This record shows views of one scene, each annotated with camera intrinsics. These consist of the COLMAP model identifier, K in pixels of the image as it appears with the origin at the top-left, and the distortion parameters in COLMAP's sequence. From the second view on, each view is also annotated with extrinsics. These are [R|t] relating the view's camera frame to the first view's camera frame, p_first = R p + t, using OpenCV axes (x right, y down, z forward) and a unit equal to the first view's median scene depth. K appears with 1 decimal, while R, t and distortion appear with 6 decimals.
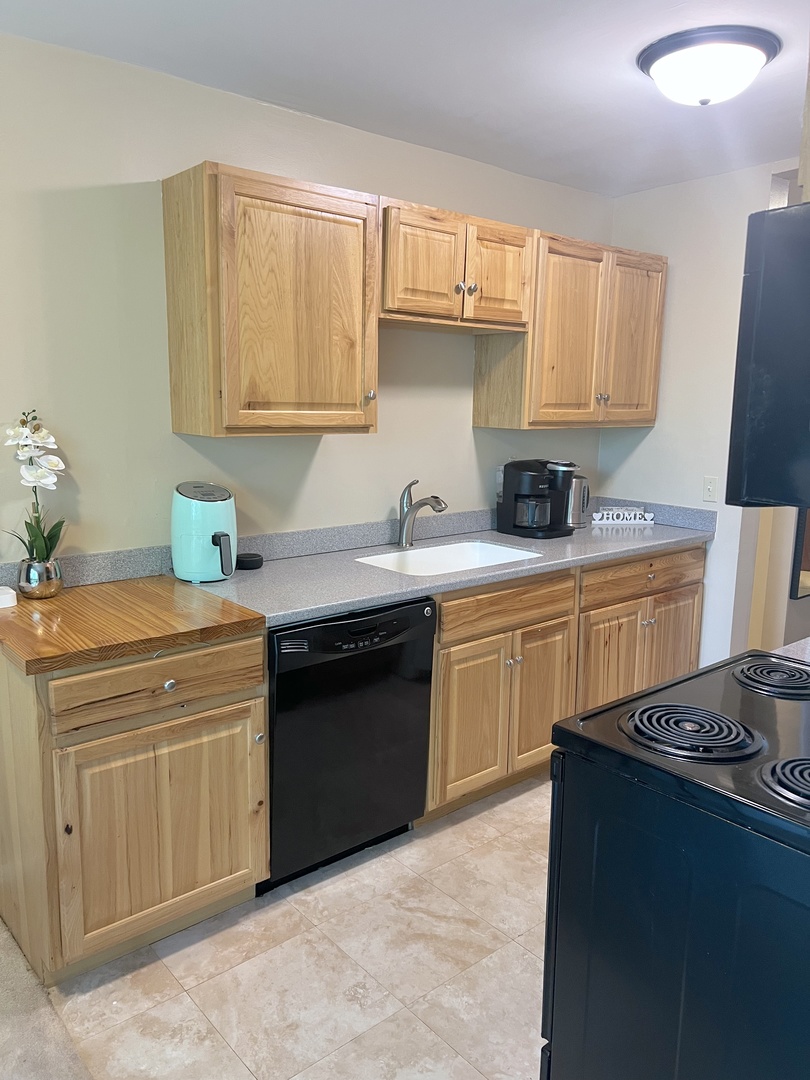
lens RADIAL K [[808.0, 0, 412.1], [0, 808.0, 524.0], [0, 0, 1]] dist [0.063632, -0.070164]
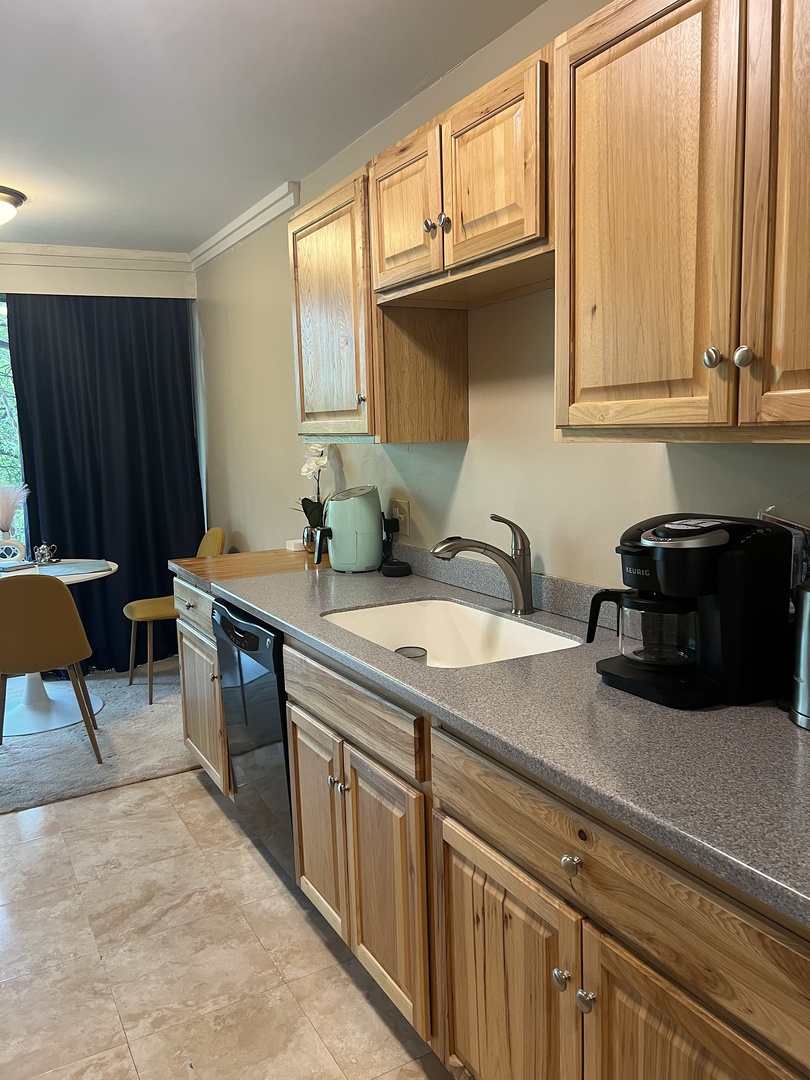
lens RADIAL K [[808.0, 0, 394.4], [0, 808.0, 534.9], [0, 0, 1]] dist [0.063632, -0.070164]
pose [[-0.201104, 0.115474, -0.972740, 0.834288], [-0.128077, 0.981403, 0.142981, -0.151016], [0.971161, 0.153340, -0.182575, 1.263787]]
